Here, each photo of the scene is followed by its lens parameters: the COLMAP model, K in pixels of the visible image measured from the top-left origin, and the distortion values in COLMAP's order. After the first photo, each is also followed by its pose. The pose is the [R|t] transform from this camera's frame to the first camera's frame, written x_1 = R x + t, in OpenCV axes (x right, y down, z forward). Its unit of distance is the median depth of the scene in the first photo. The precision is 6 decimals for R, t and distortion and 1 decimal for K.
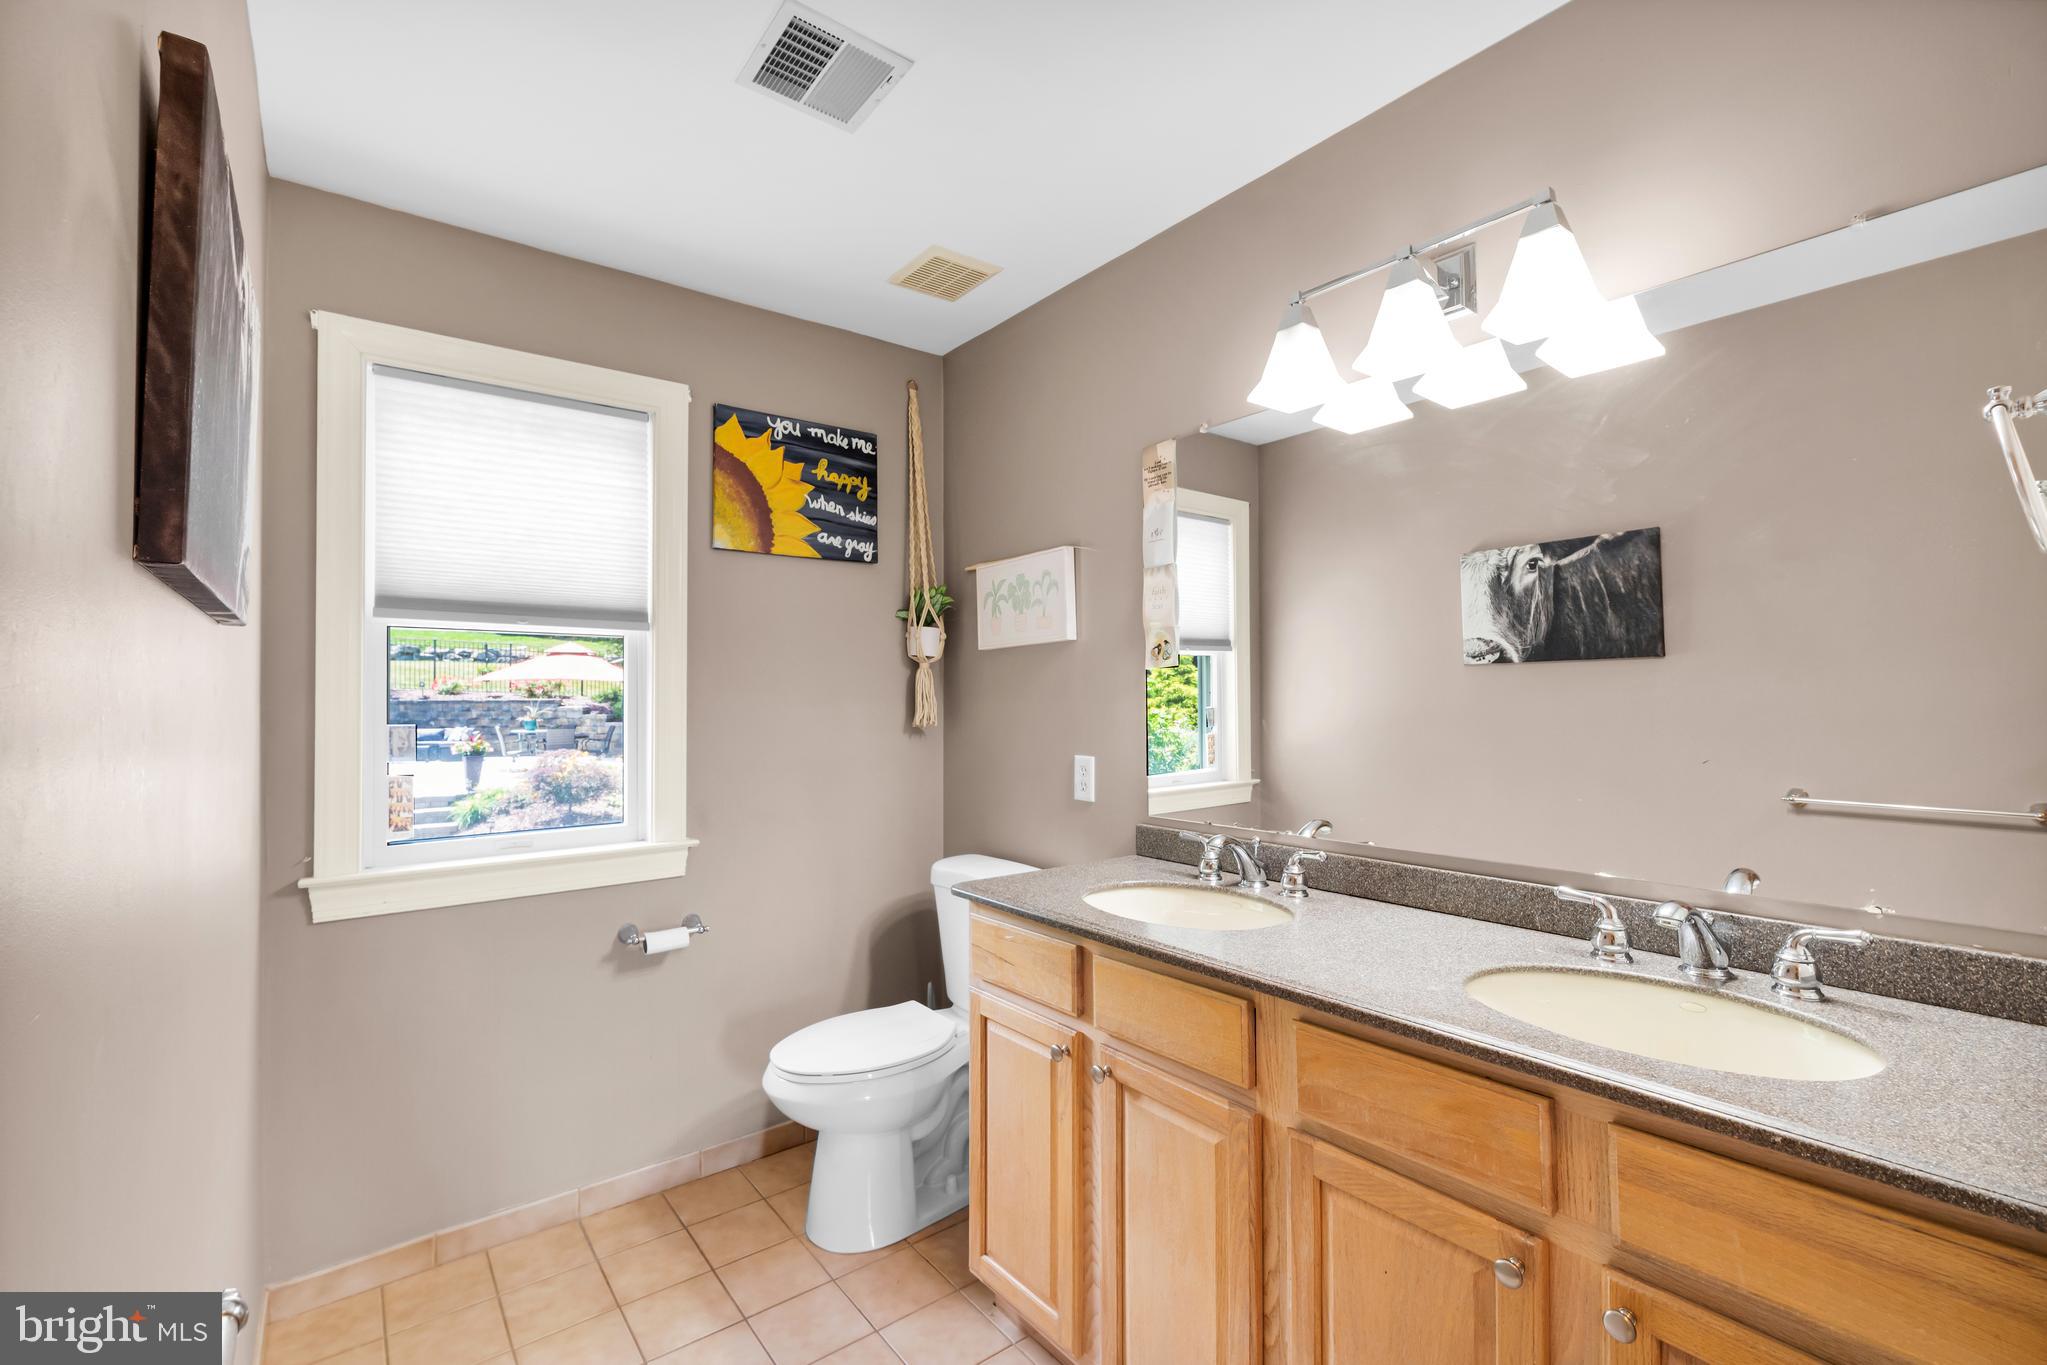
lens RADIAL K [[883.2, 0, 1011.7], [0, 883.2, 680.6], [0, 0, 1]] dist [0.001212, -0.000698]
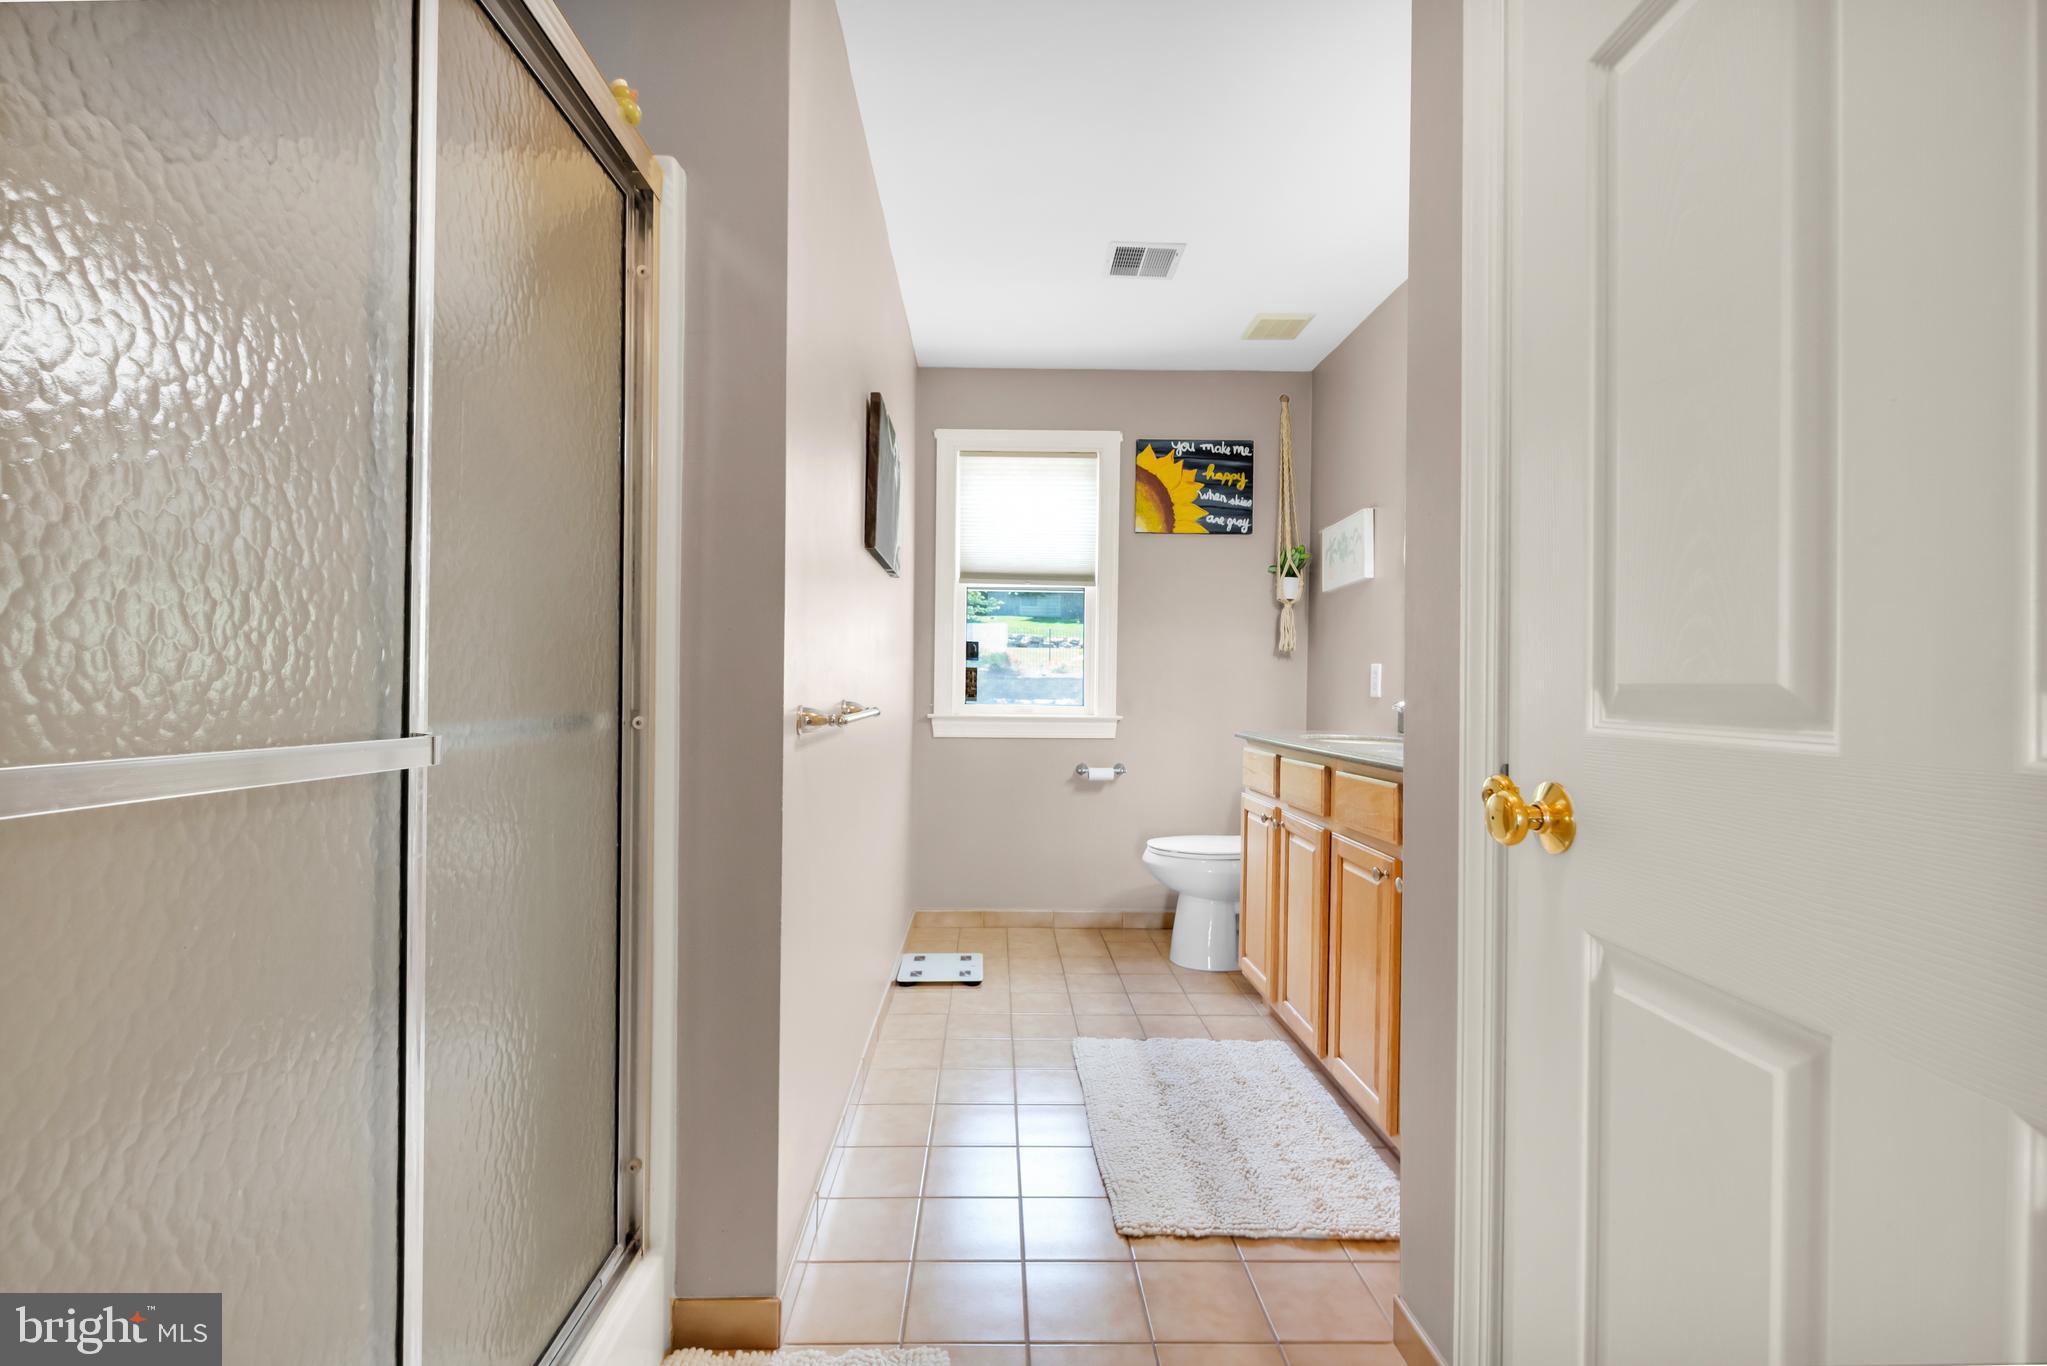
lens RADIAL K [[883.2, 0, 1011.7], [0, 883.2, 681.1], [0, 0, 1]] dist [0.001212, -0.000698]
pose [[0.807806, 0.012997, -0.589306, 0.385435], [-0.004624, 0.999866, 0.015713, 0.084263], [0.589431, -0.009969, 0.807757, -0.371061]]
